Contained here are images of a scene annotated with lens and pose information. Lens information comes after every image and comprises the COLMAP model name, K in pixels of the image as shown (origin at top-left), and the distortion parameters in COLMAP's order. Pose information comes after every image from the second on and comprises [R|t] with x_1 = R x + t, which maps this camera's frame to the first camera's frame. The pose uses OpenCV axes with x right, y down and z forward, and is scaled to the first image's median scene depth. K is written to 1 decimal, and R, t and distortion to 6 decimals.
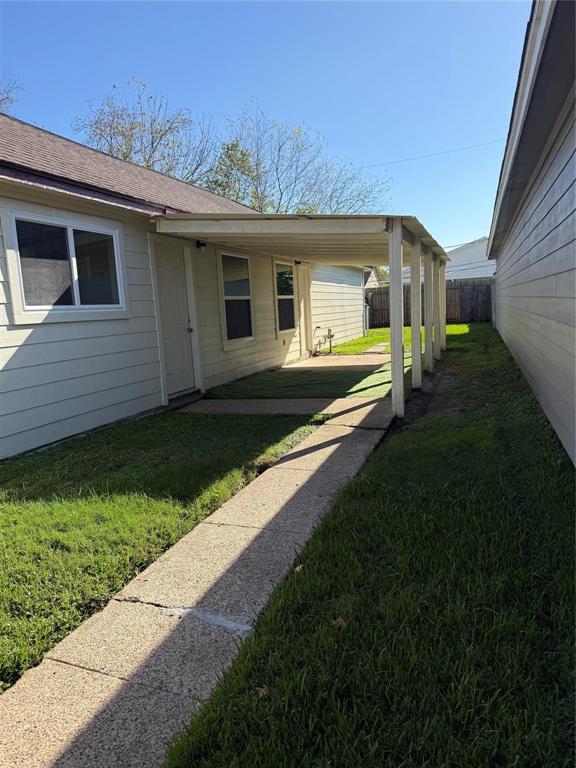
lens RADIAL K [[532.0, 0, 288.0], [0, 532.0, 384.0], [0, 0, 1]] dist [-0.000813, -0.004339]
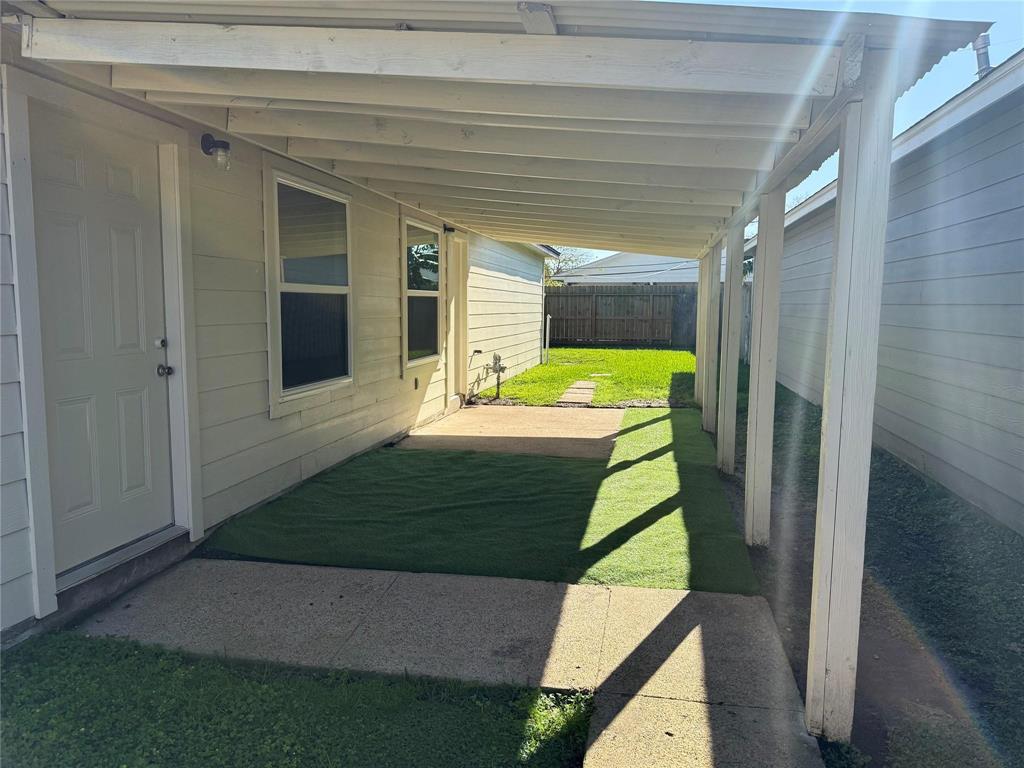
lens RADIAL K [[709.3, 0, 512.0], [0, 709.3, 384.0], [0, 0, 1]] dist [-0.000813, -0.004339]
pose [[0.988724, 0.045798, 0.142571, -0.012659], [-0.040707, 0.998432, -0.038427, -0.053542], [-0.144107, 0.032190, 0.989038, 0.314884]]
